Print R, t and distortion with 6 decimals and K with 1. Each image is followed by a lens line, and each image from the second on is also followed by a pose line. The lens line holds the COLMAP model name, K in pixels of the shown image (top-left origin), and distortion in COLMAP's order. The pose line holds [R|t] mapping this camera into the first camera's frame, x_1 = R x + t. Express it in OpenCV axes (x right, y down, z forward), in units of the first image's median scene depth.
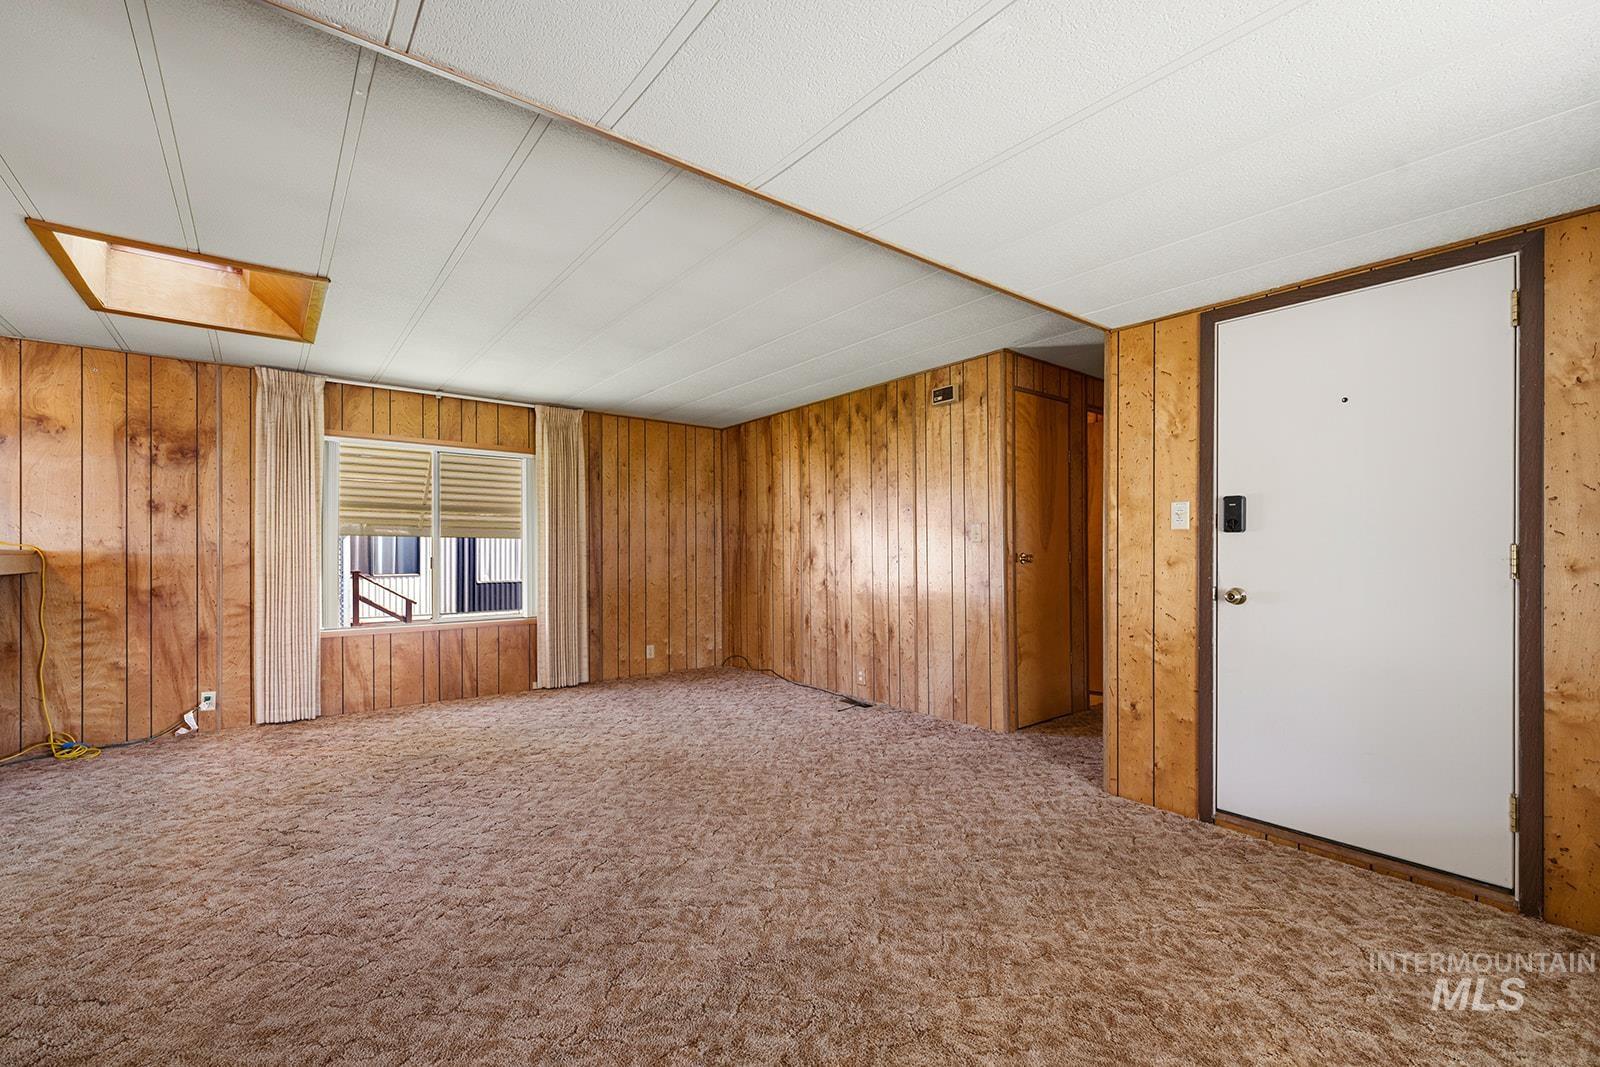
lens RADIAL K [[664.6, 0, 795.4], [0, 664.6, 552.3], [0, 0, 1]] dist [0.003500, -0.002489]
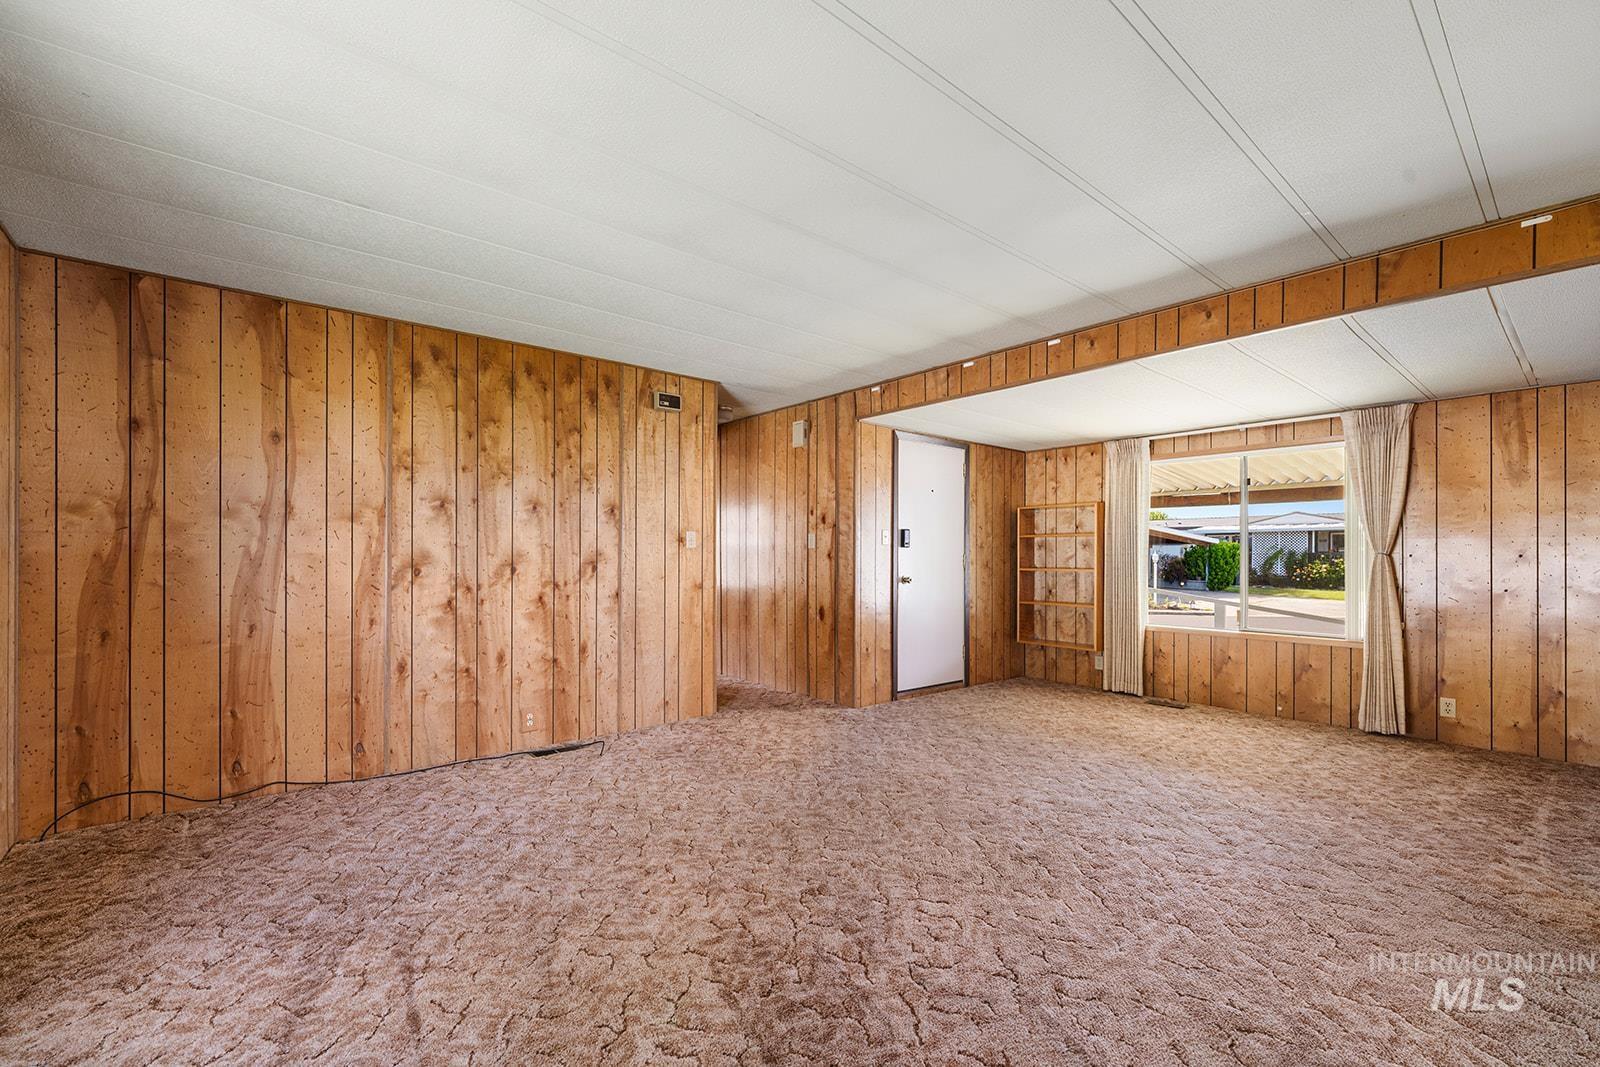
lens RADIAL K [[664.6, 0, 815.5], [0, 664.6, 545.5], [0, 0, 1]] dist [0.003500, -0.002489]
pose [[-0.034473, 0.015795, 0.999281, -0.672794], [-0.000379, 0.999875, -0.015818, -0.001836], [-0.999406, -0.000924, -0.034463, 0.691952]]
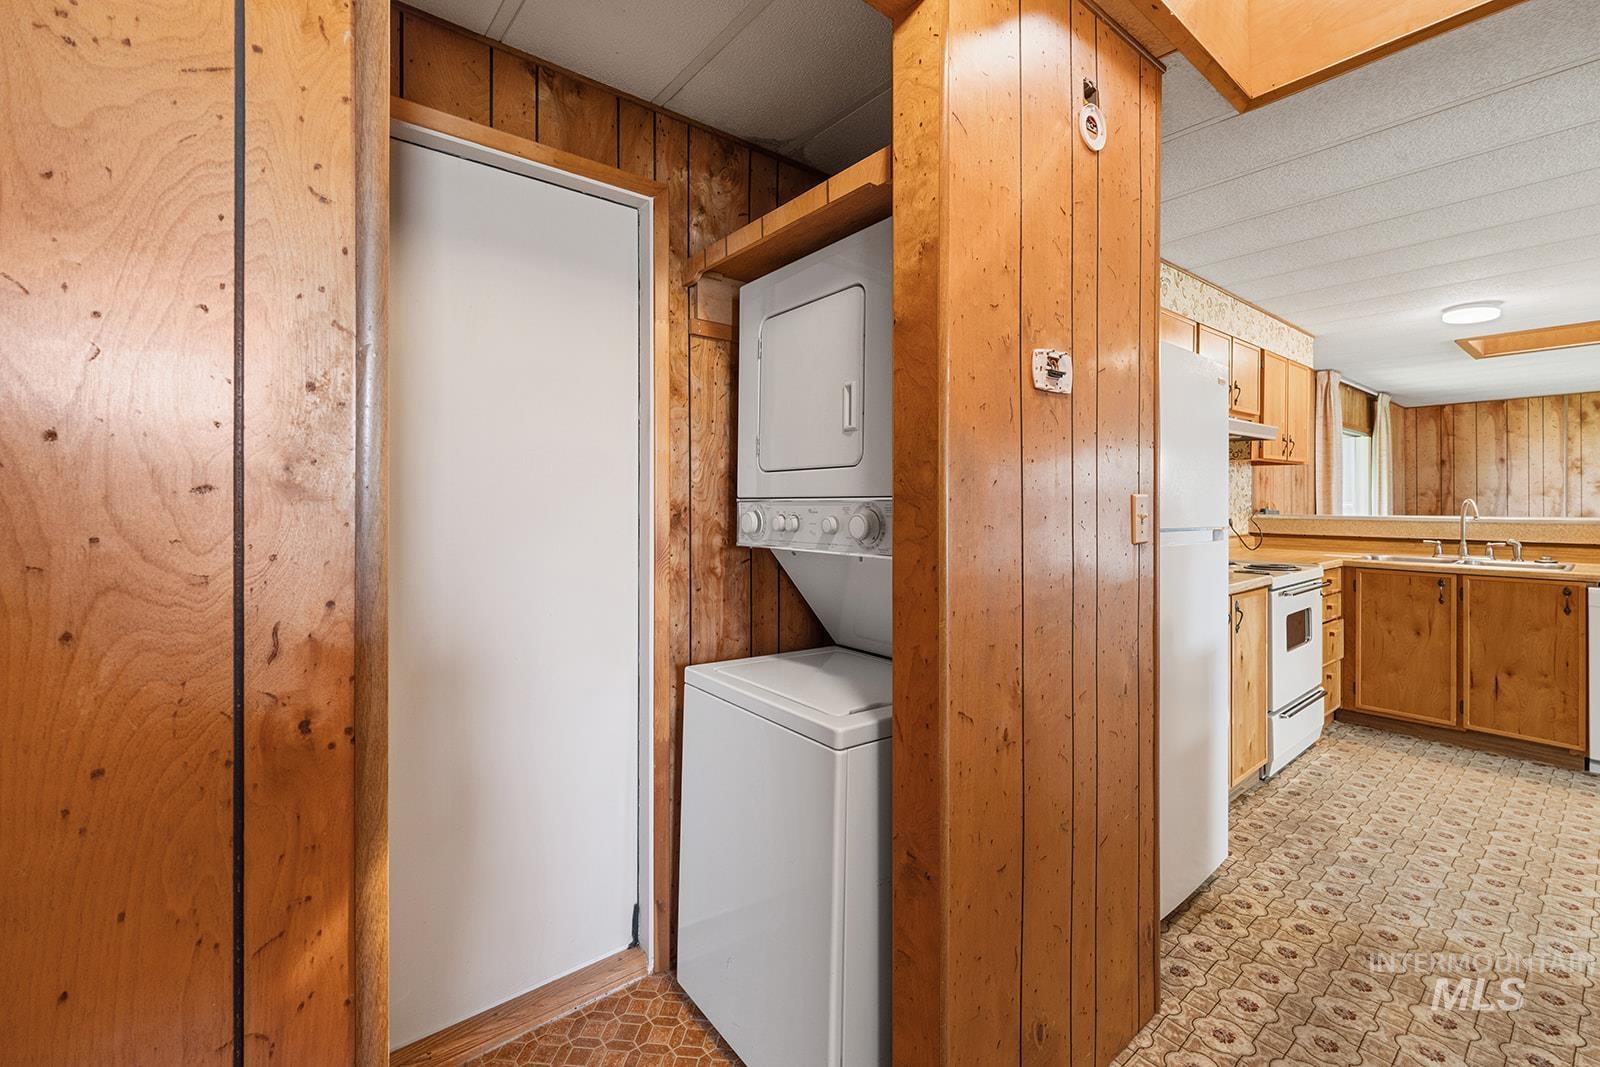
lens RADIAL K [[664.6, 0, 787.5], [0, 664.6, 508.0], [0, 0, 1]] dist [0.003500, -0.002489]
pose [[0.999998, 0.000231, 0.002171, -1.578494], [-0.000261, 0.999907, 0.013629, -0.027961], [-0.002168, -0.013630, 0.999905, -0.254650]]
